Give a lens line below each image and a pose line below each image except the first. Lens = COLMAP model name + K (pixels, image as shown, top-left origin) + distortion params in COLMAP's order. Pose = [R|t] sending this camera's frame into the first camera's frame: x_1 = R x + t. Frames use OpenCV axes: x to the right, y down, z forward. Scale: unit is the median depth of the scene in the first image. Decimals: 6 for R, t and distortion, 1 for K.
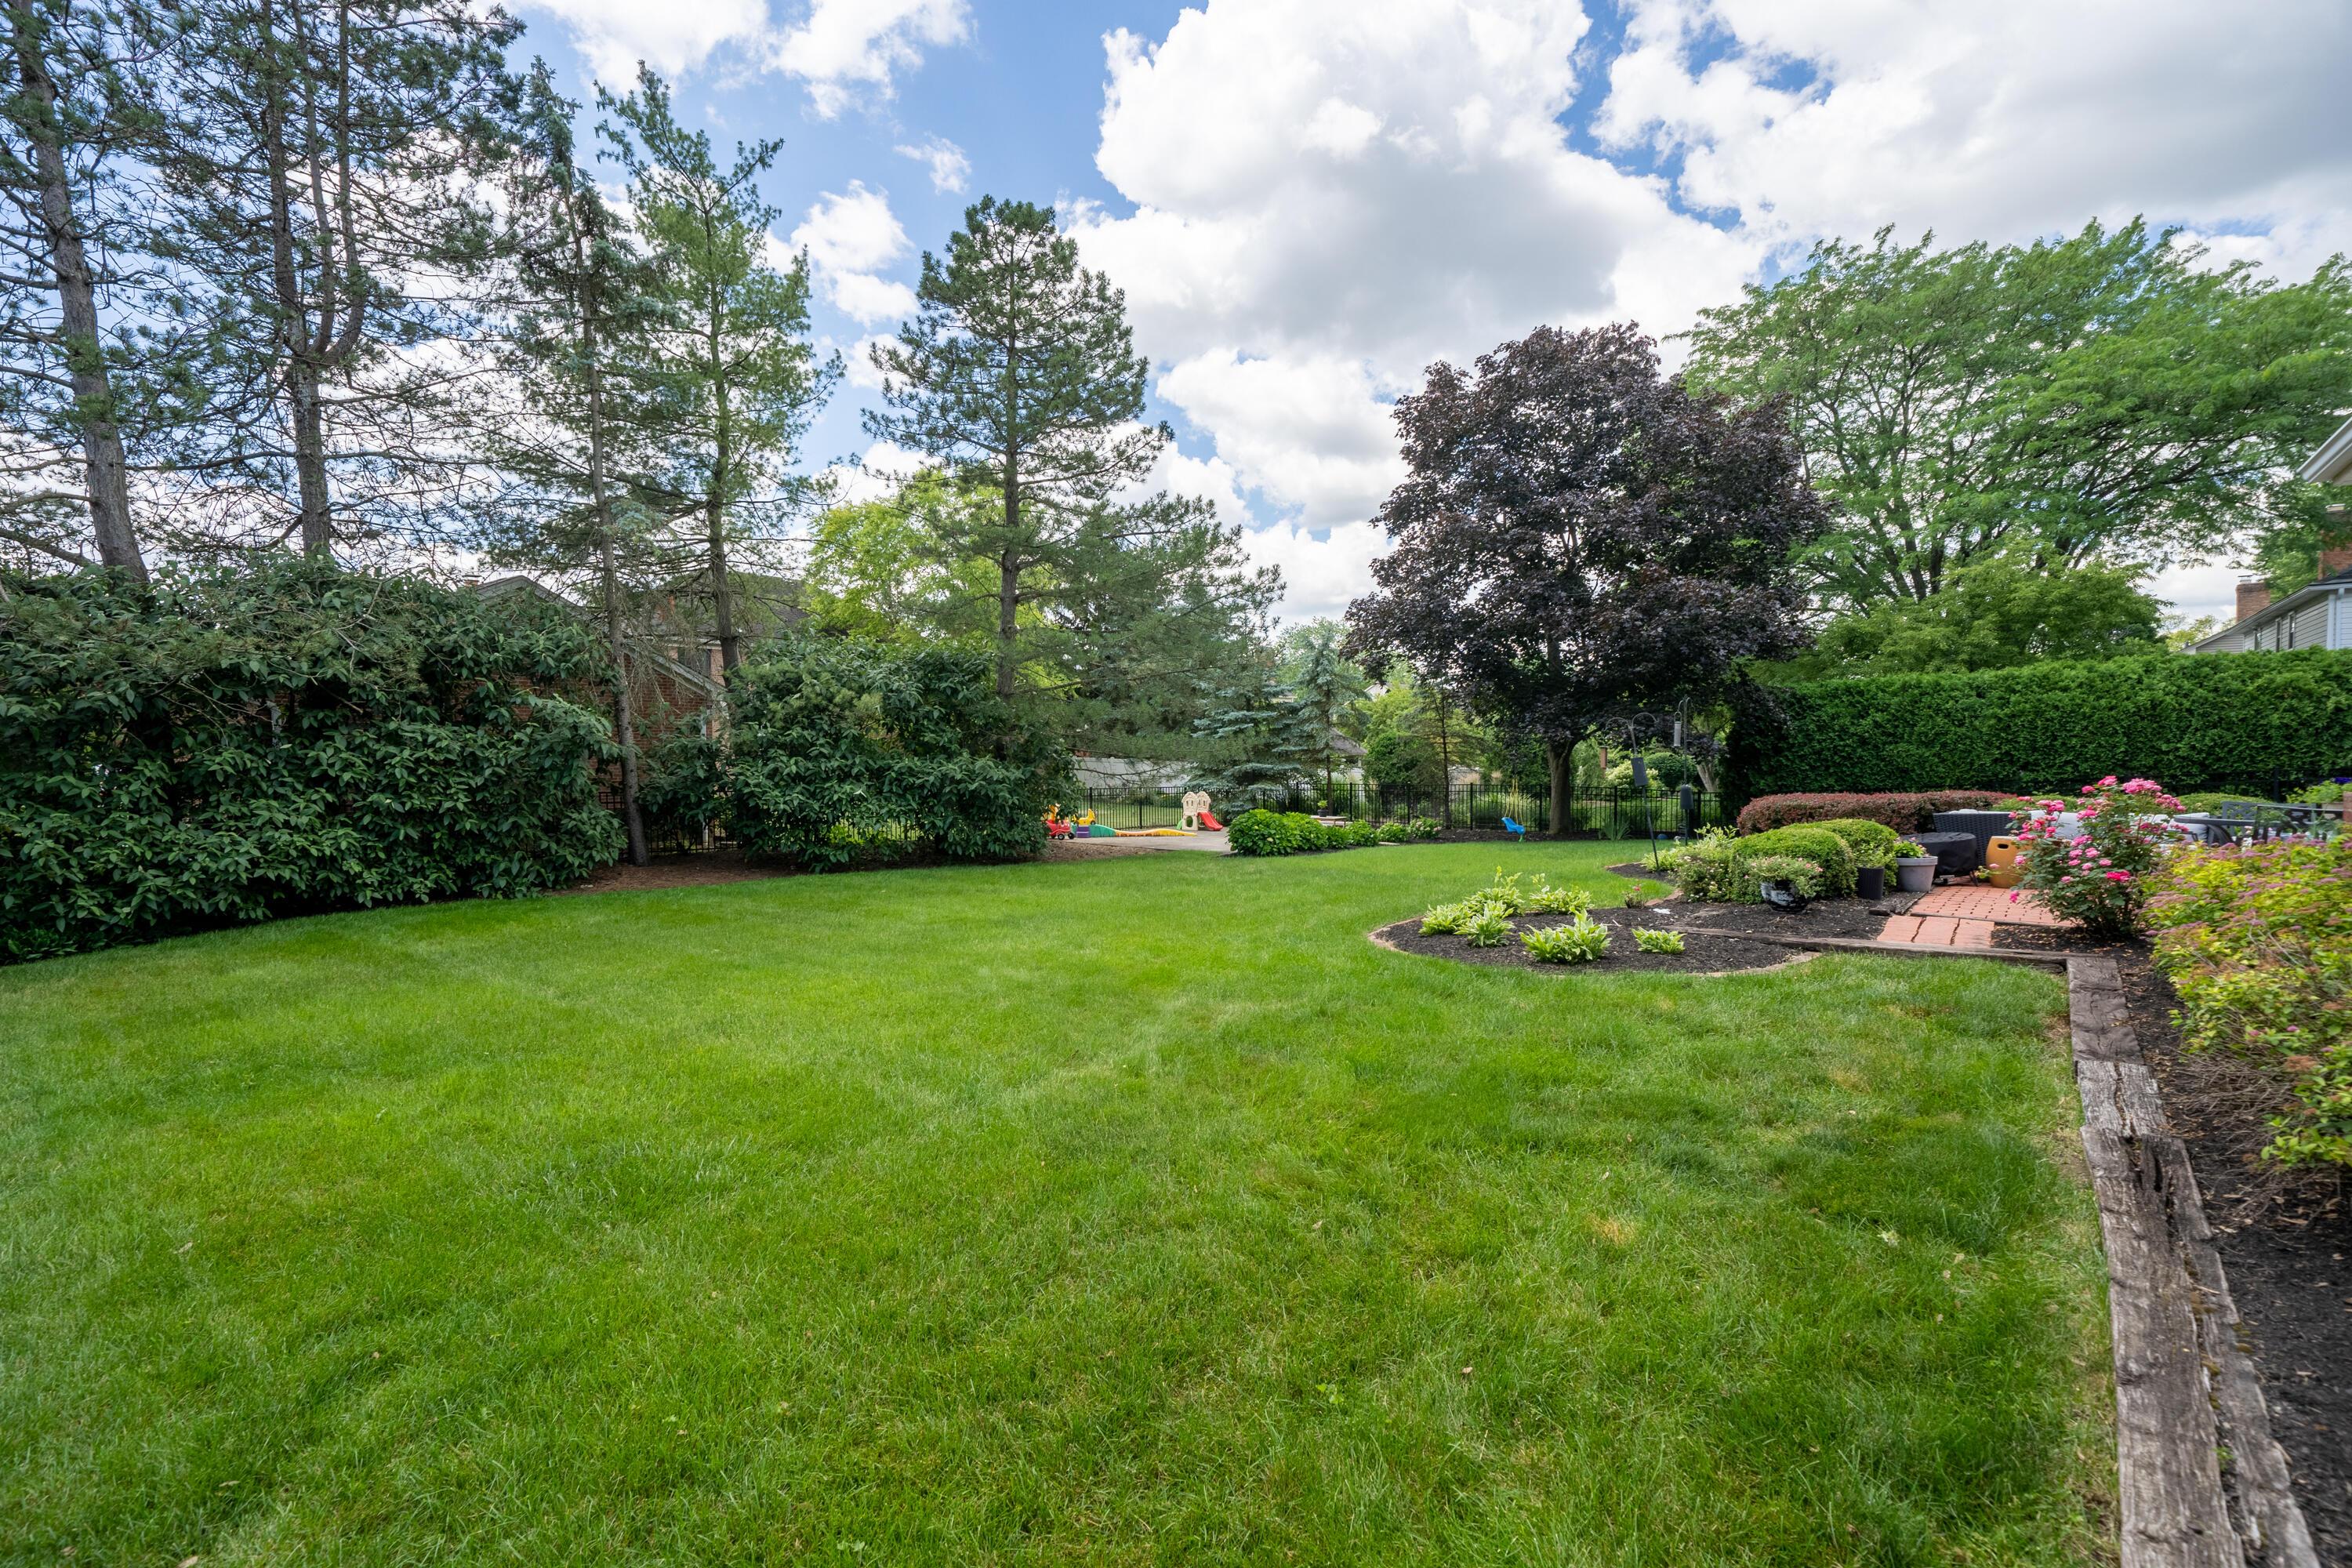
lens RADIAL K [[1028.3, 0, 1173.7], [0, 1028.3, 774.5], [0, 0, 1]] dist [0.000641, 0.002356]
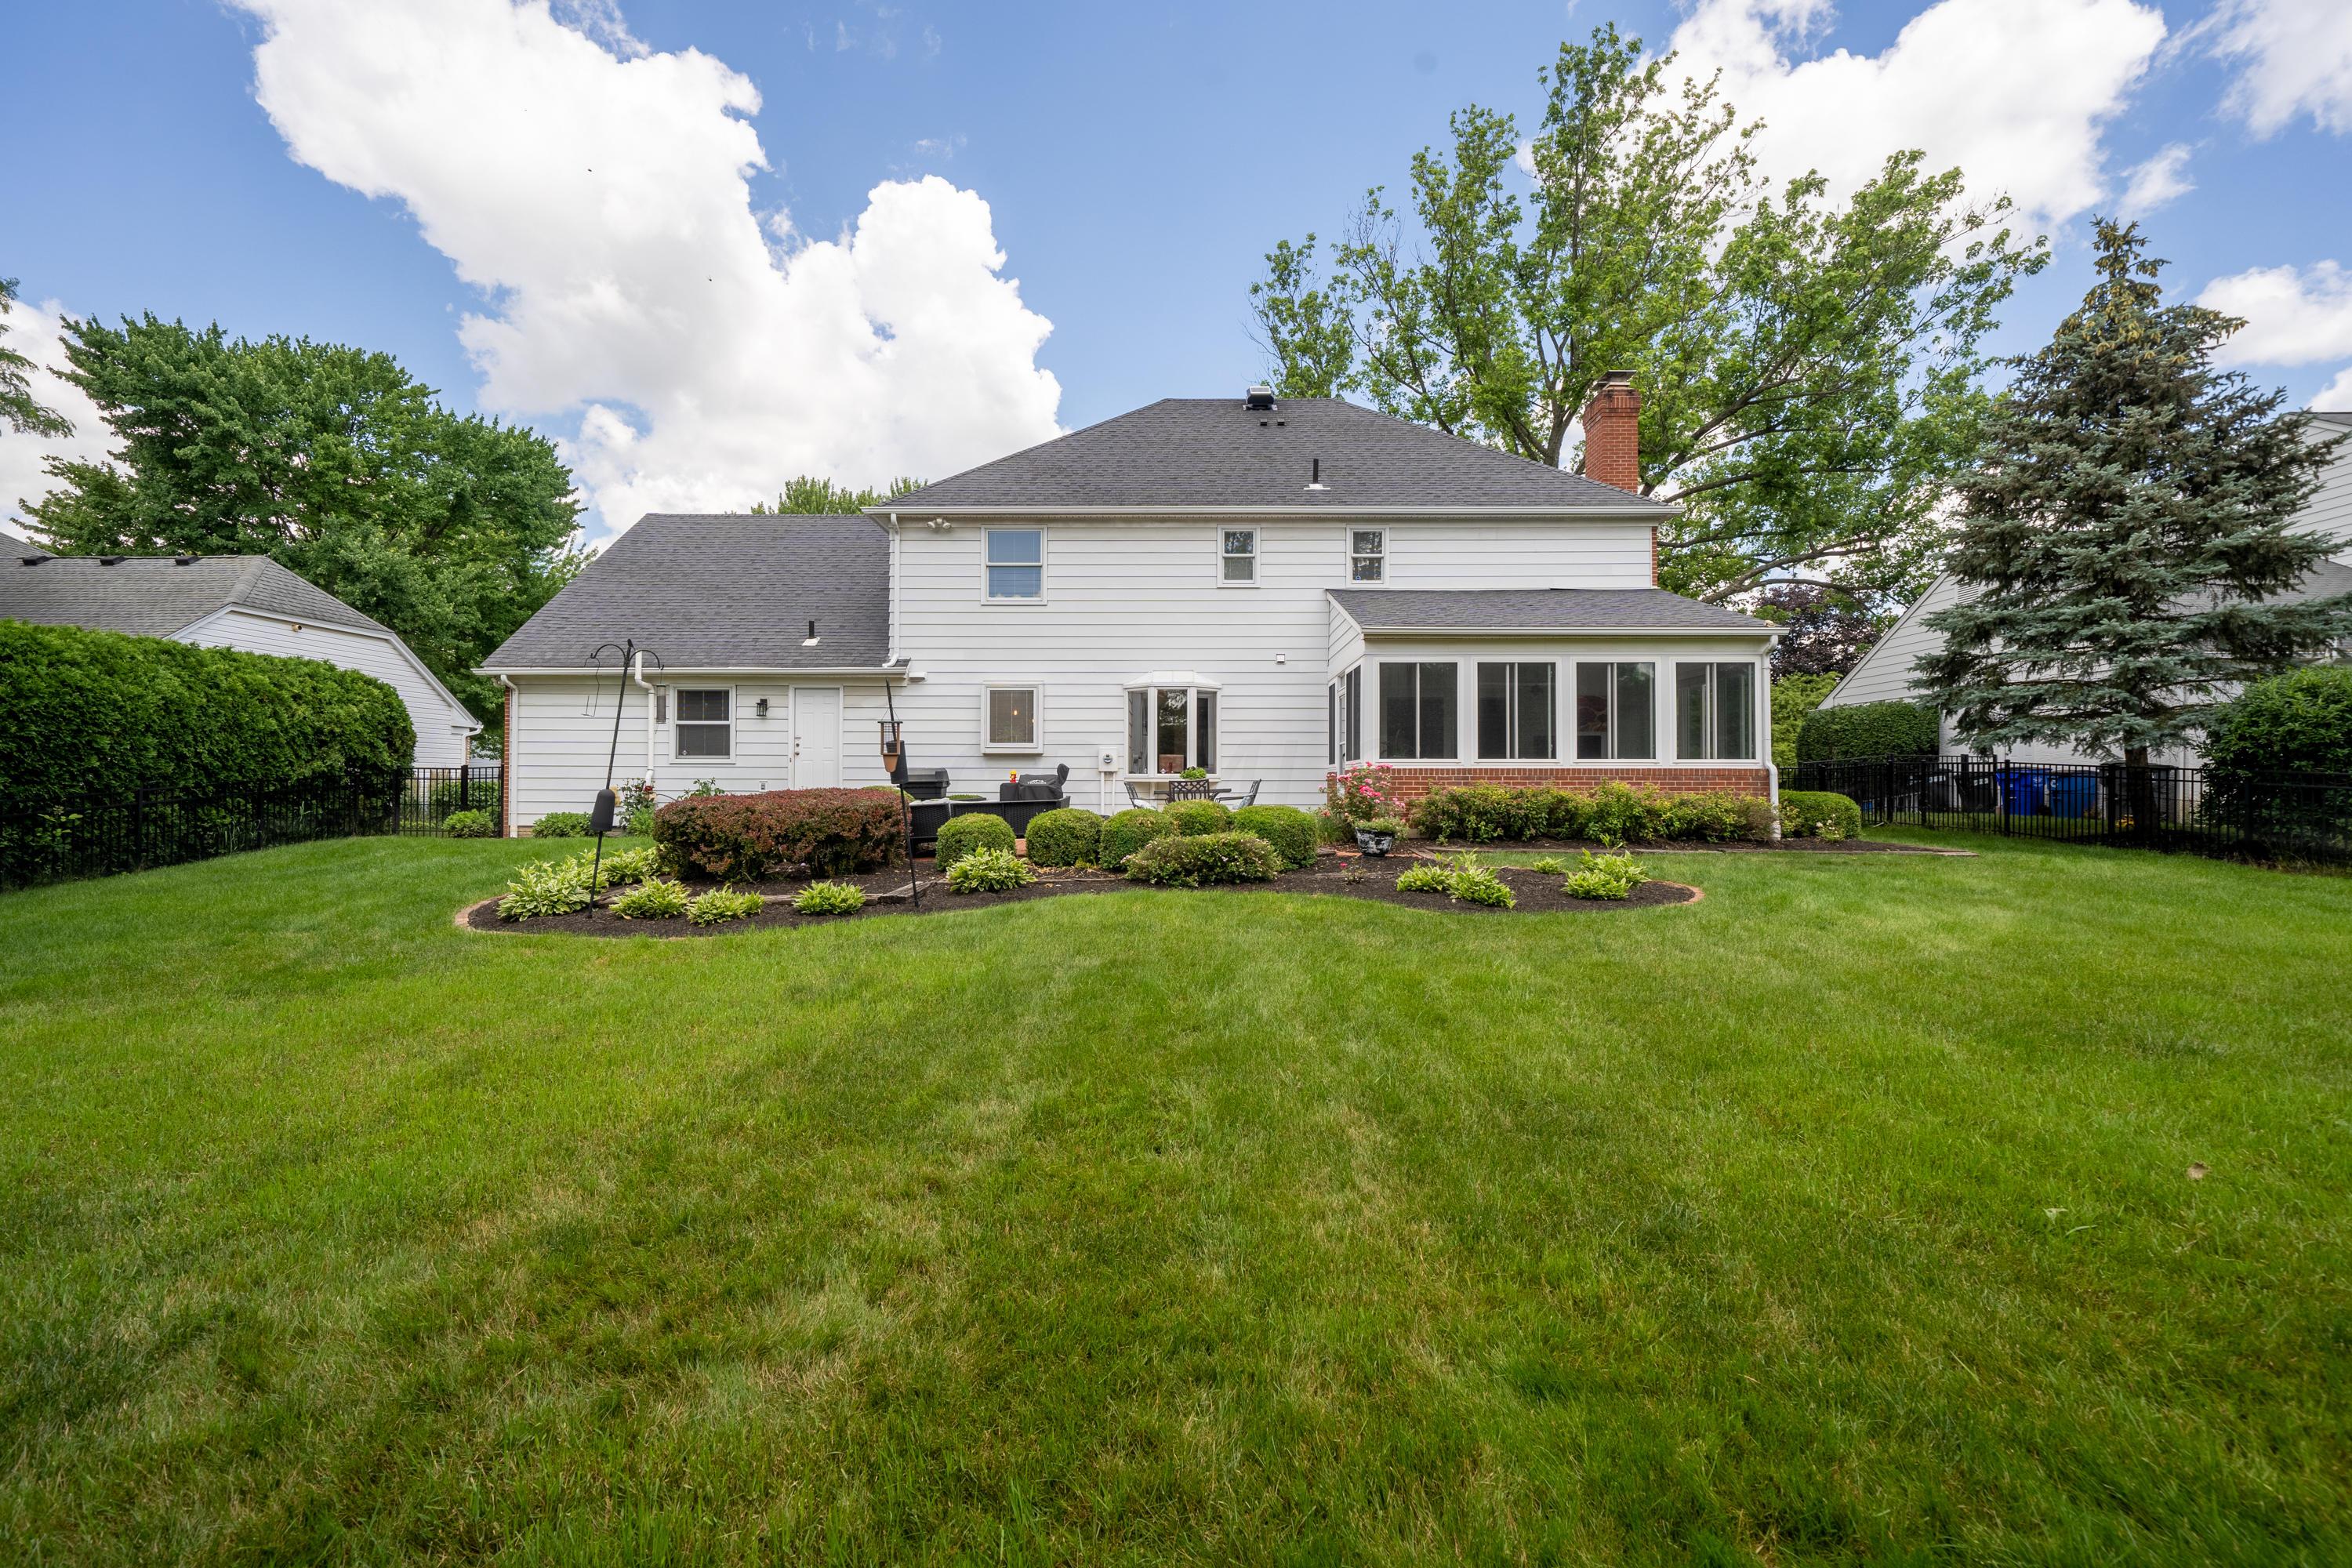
lens RADIAL K [[1028.3, 0, 1173.1], [0, 1028.3, 781.2], [0, 0, 1]] dist [0.000641, 0.002356]
pose [[-0.635139, 0.007782, 0.772358, -0.131924], [0.023002, 0.999696, 0.008842, 0.006202], [-0.772055, 0.023382, -0.635125, 0.894583]]
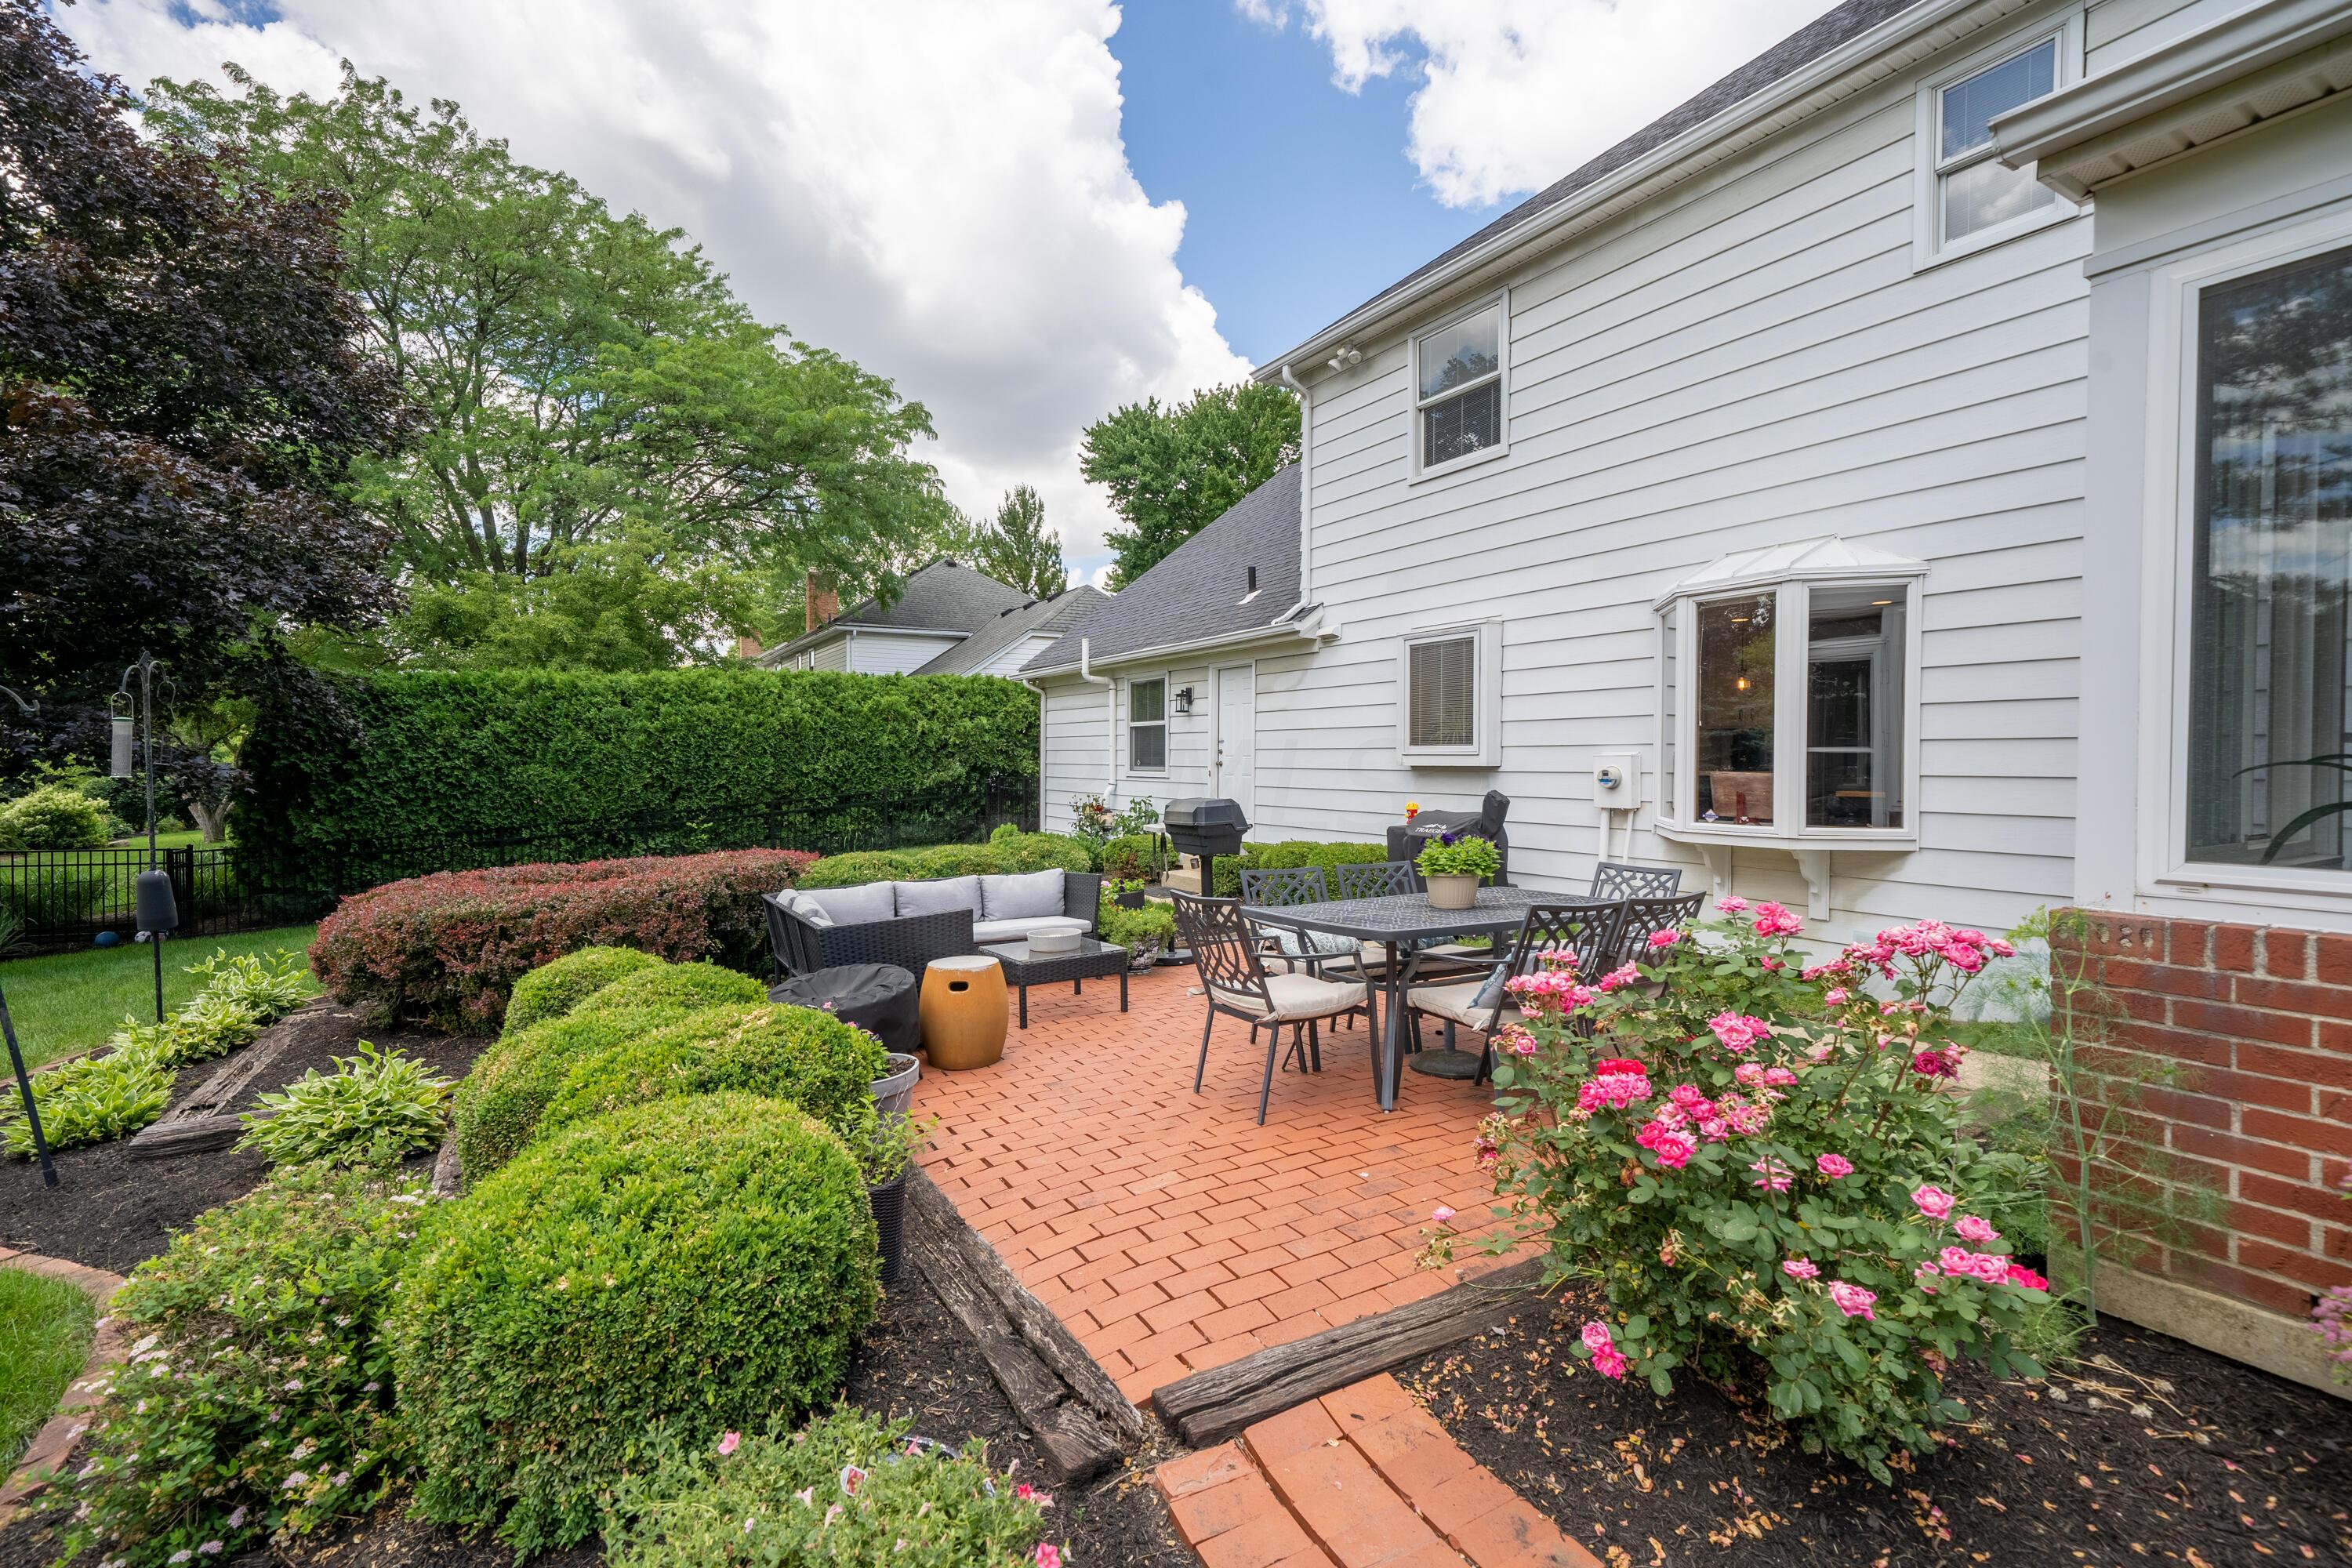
lens RADIAL K [[1028.3, 0, 1167.6], [0, 1028.3, 782.2], [0, 0, 1]] dist [0.000641, 0.002356]
pose [[0.329191, -0.018572, 0.944081, 0.191726], [0.026790, 0.999588, 0.010323, -0.014841], [-0.943883, 0.021894, 0.329553, 0.378540]]
